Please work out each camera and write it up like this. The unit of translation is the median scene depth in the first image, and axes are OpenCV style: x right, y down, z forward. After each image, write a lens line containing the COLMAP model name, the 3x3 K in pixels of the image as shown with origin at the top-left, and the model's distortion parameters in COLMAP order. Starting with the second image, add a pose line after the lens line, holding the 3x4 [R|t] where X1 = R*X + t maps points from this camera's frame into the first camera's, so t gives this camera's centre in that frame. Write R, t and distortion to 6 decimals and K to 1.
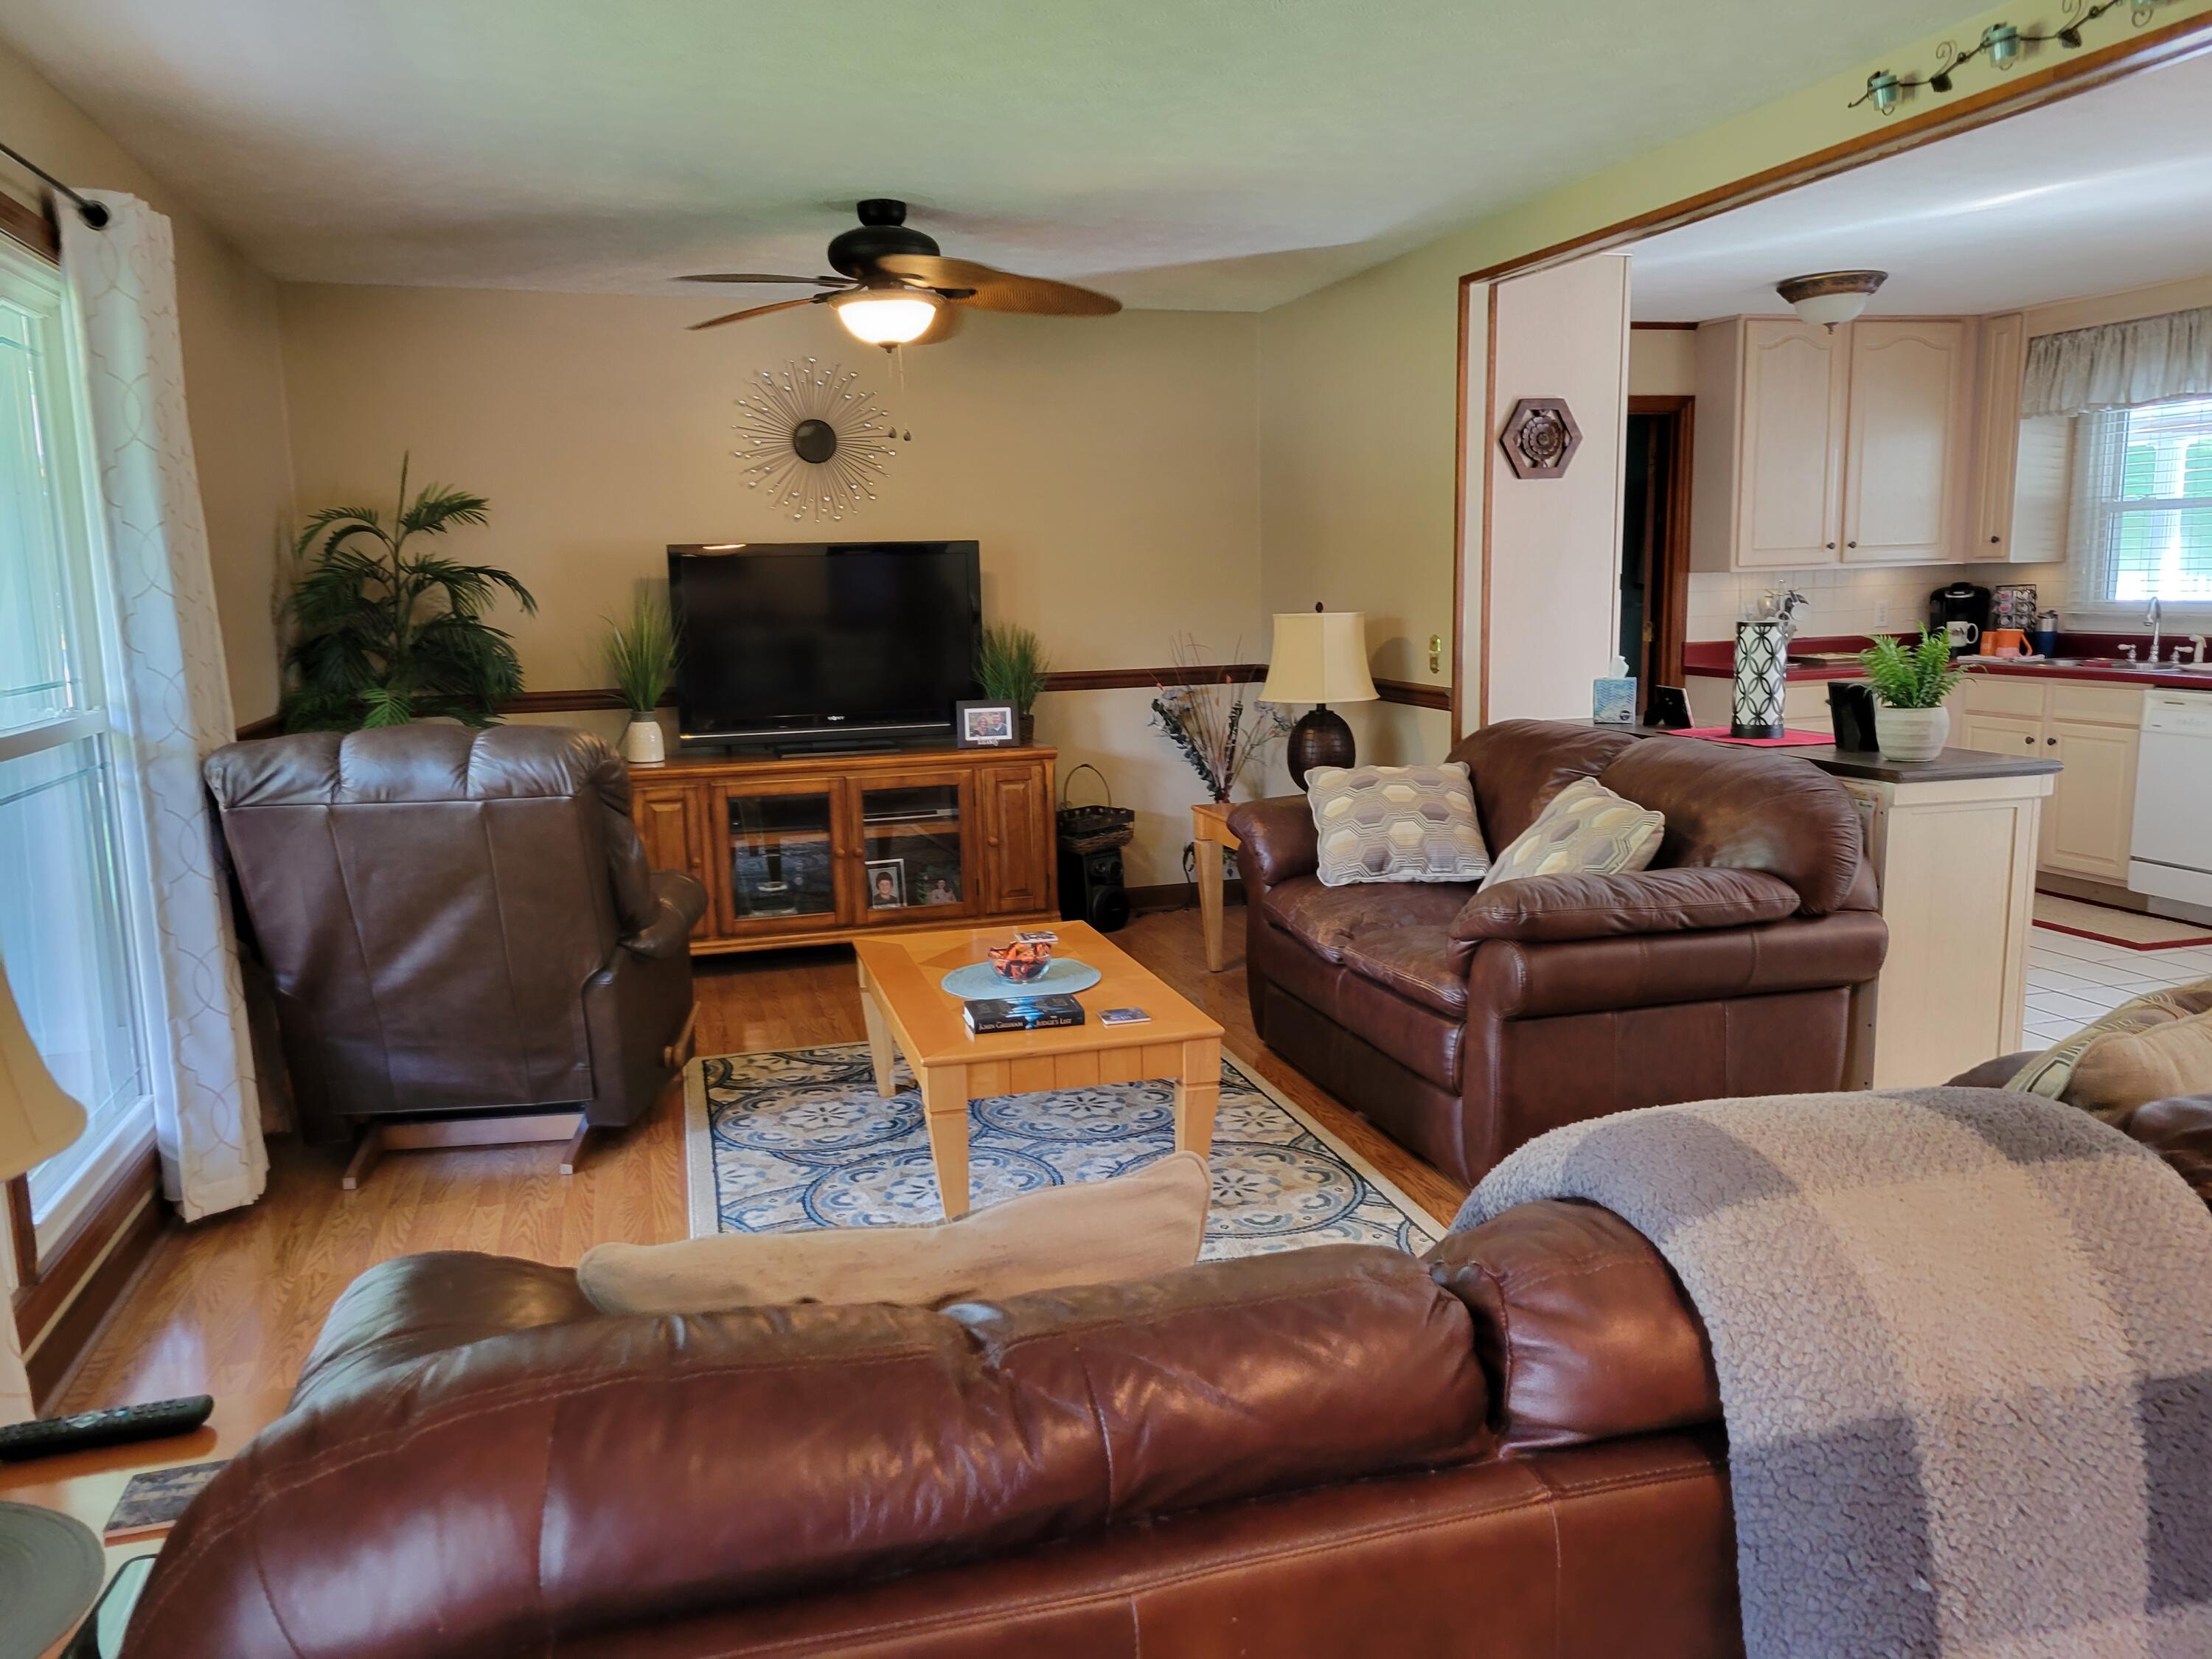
lens RADIAL K [[1697.2, 0, 1106.0], [0, 1697.2, 829.5], [0, 0, 1]] dist [0.005094, 0.001418]
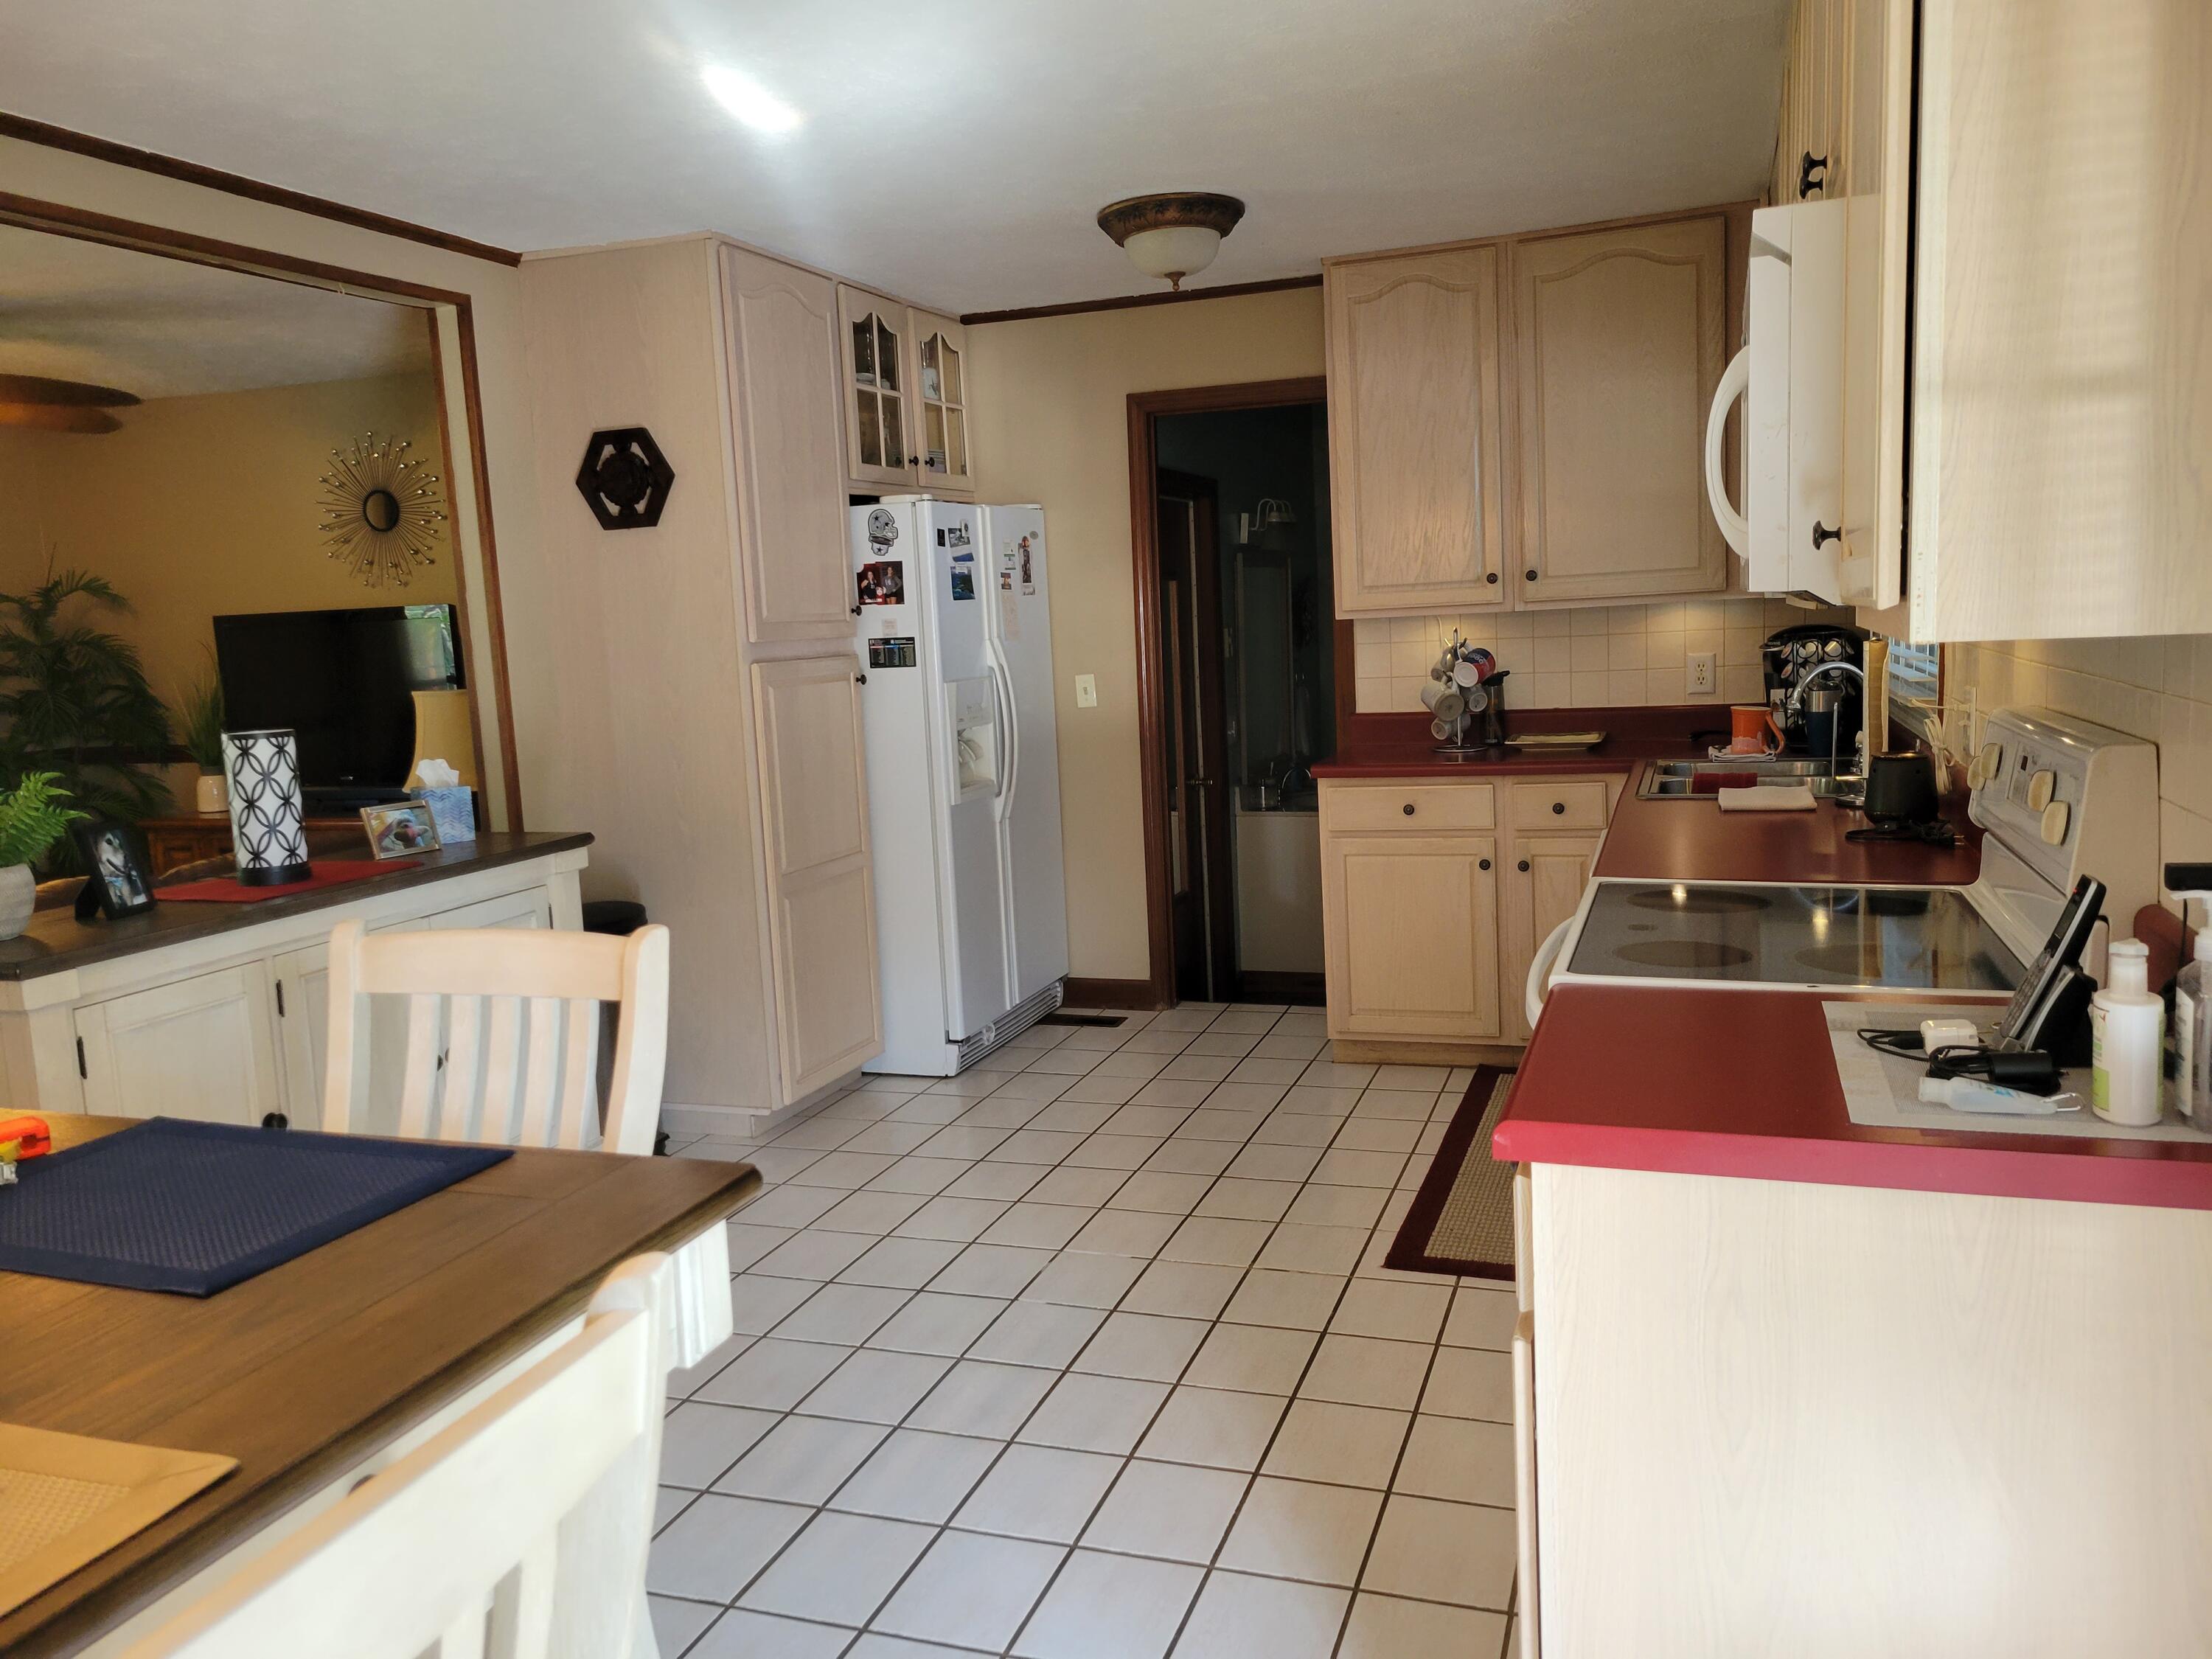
lens RADIAL K [[1697.2, 0, 1106.0], [0, 1697.2, 829.5], [0, 0, 1]] dist [0.005094, 0.001418]
pose [[0.817251, 0.062727, -0.572858, 0.821827], [-0.060442, 0.997906, 0.023041, -0.086340], [0.573104, 0.015795, 0.819331, 0.423677]]
